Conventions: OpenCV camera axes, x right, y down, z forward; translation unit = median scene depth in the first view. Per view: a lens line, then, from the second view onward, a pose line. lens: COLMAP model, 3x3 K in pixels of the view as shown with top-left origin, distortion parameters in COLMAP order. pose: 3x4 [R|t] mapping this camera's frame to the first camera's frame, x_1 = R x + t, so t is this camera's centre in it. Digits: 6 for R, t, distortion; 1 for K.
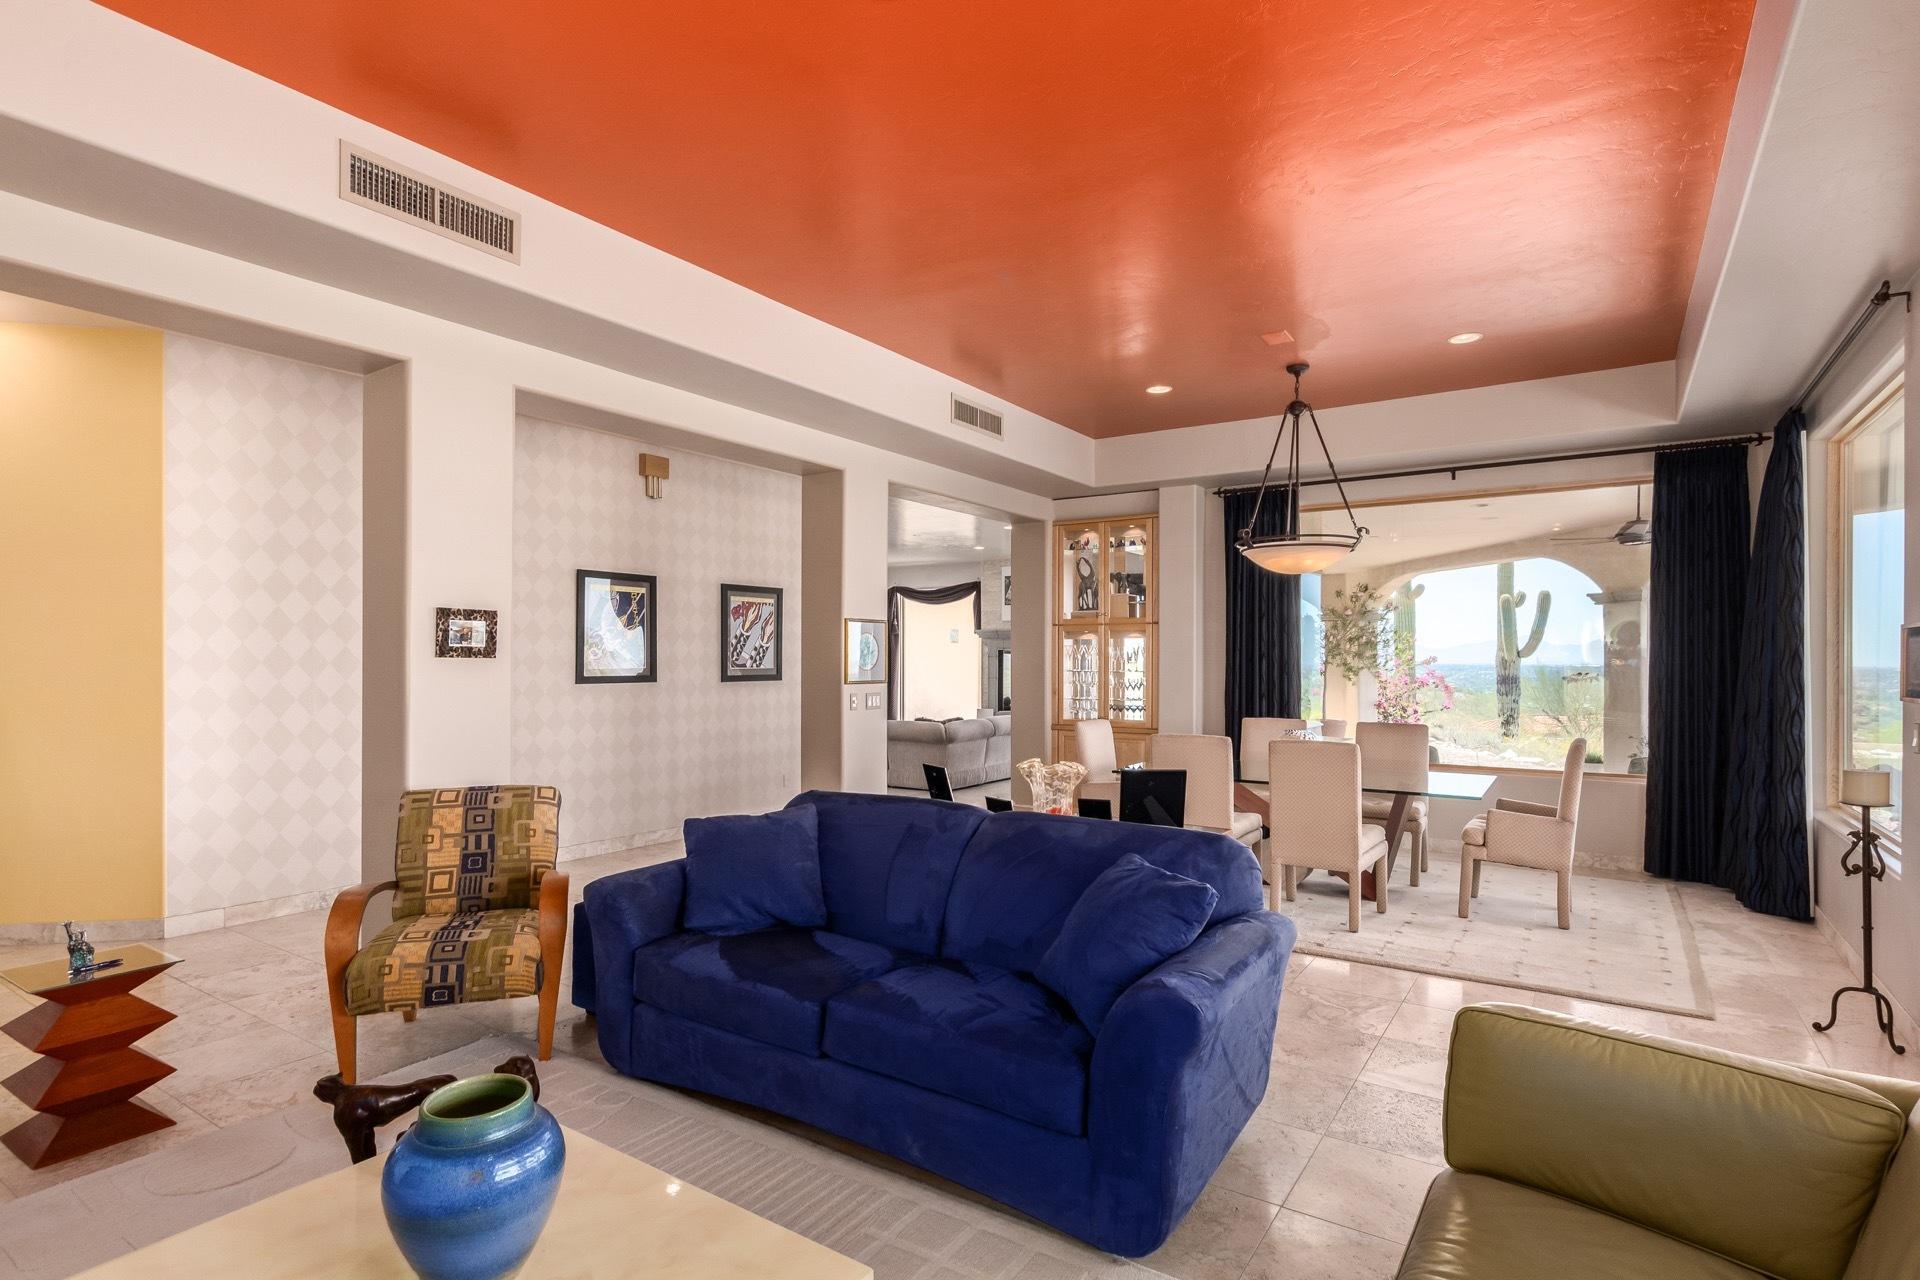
lens RADIAL K [[992.4, 0, 968.1], [0, 992.4, 648.2], [0, 0, 1]] dist [0.012098, -0.002943]
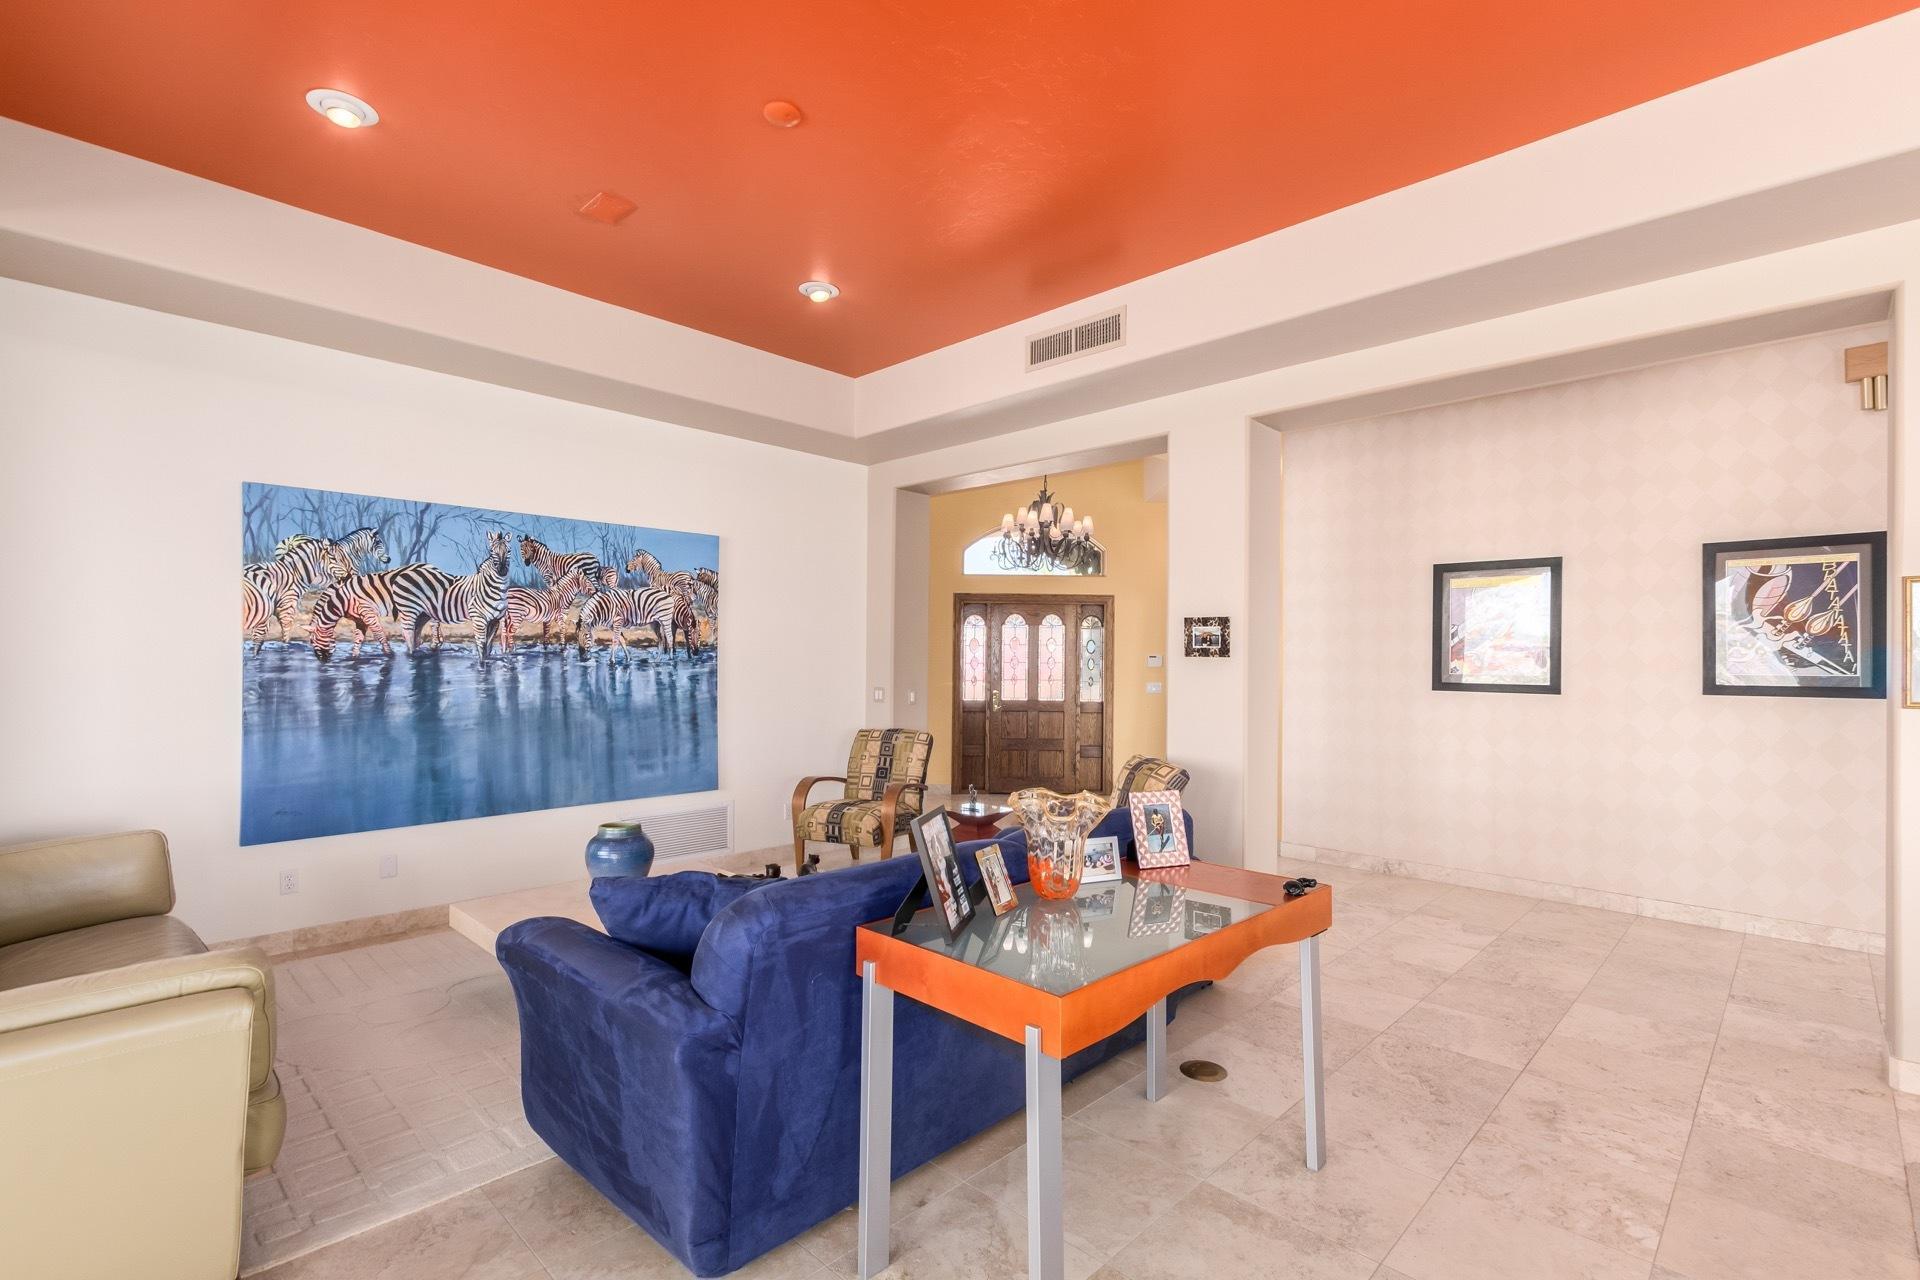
lens RADIAL K [[887.6, 0, 969.3], [0, 887.6, 649.9], [0, 0, 1]] dist [0.010418, -0.004006]
pose [[-0.195426, -0.016669, -0.980577, 0.577852], [0.003420, 0.999838, -0.017678, 0.017965], [0.980713, -0.006808, -0.195337, 0.862835]]
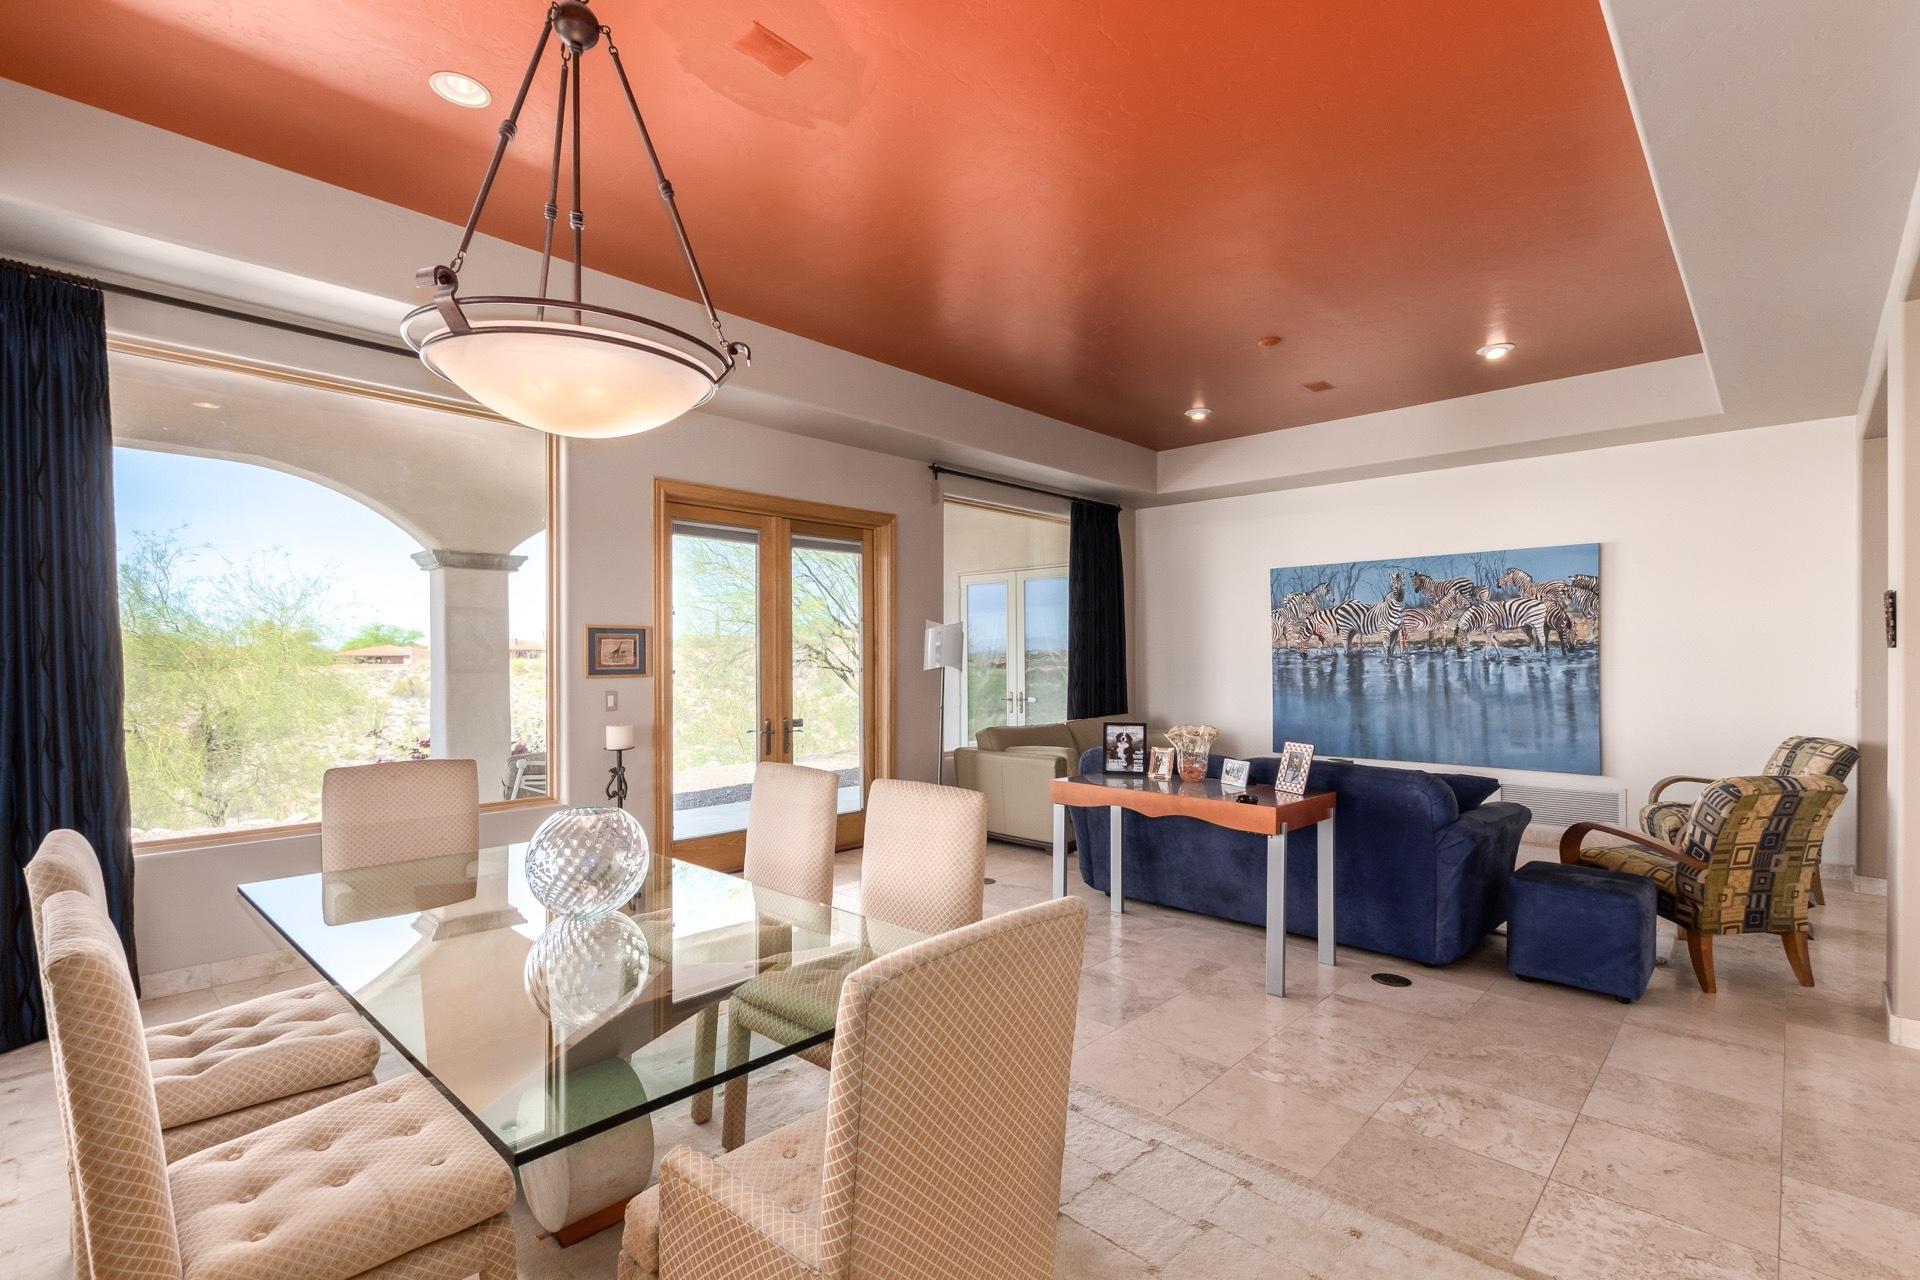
lens RADIAL K [[887.6, 0, 972.1], [0, 887.6, 650.5], [0, 0, 1]] dist [0.010418, -0.004006]
pose [[-0.984329, -0.000942, 0.176338, 0.135555], [-0.004160, 0.999831, -0.017883, 0.027720], [-0.176291, -0.018336, -0.984167, 1.786380]]
